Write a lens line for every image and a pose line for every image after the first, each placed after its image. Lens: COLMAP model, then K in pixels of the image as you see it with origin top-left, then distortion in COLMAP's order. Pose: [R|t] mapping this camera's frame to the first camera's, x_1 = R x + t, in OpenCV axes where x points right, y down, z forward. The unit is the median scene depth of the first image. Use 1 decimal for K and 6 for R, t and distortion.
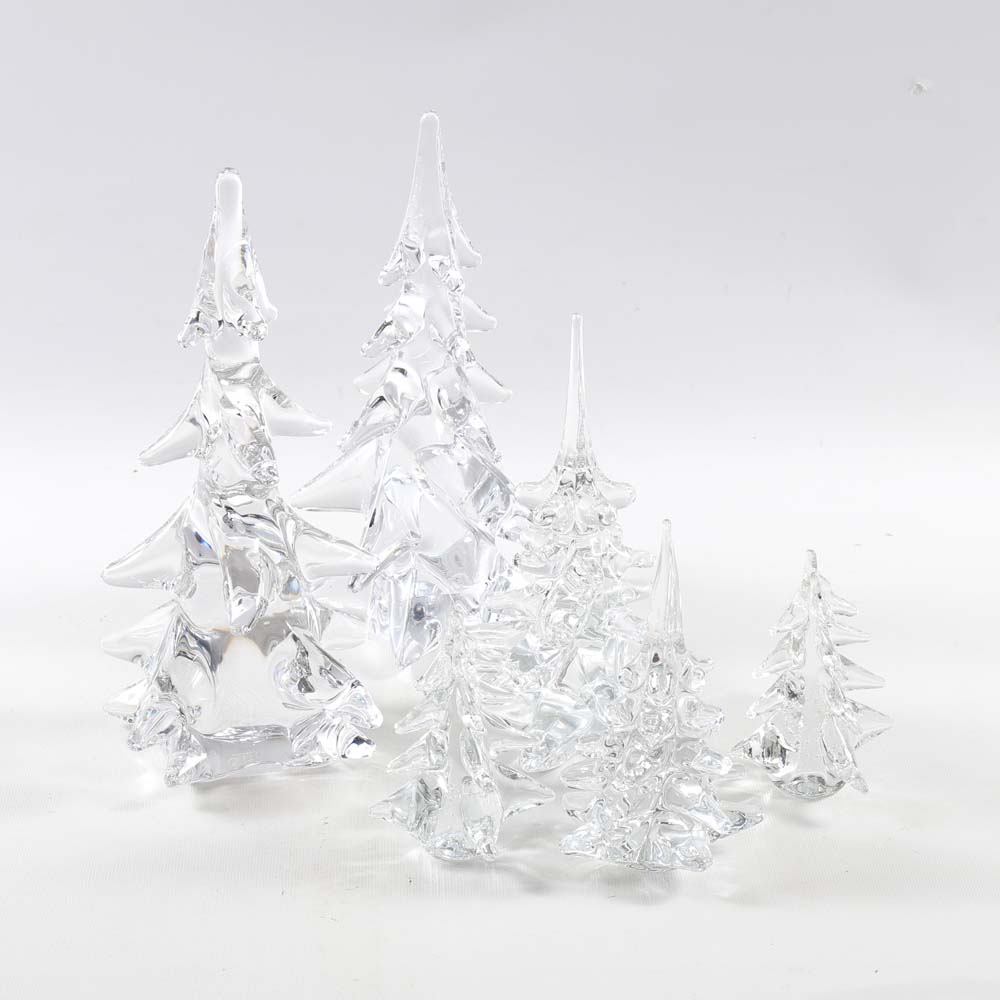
lens RADIAL K [[2281.7, 0, 500.0], [0, 2281.7, 500.0], [0, 0, 1]] dist [0.044240, 0.111745]
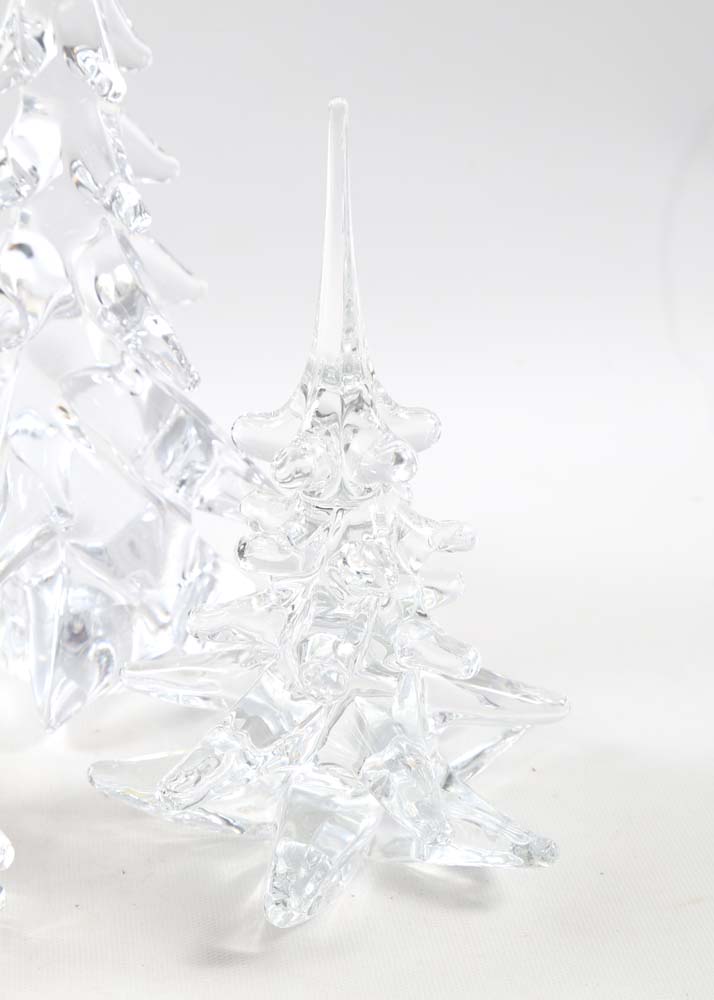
lens RADIAL K [[3046.7, 0, 357.0], [0, 3046.7, 500.0], [0, 0, 1]] dist [0.718612, -0.100202]
pose [[0.997346, -0.044535, 0.057592, -0.006275], [0.043639, 0.998907, 0.016723, 0.001532], [-0.058274, -0.014165, 0.998200, 0.175946]]
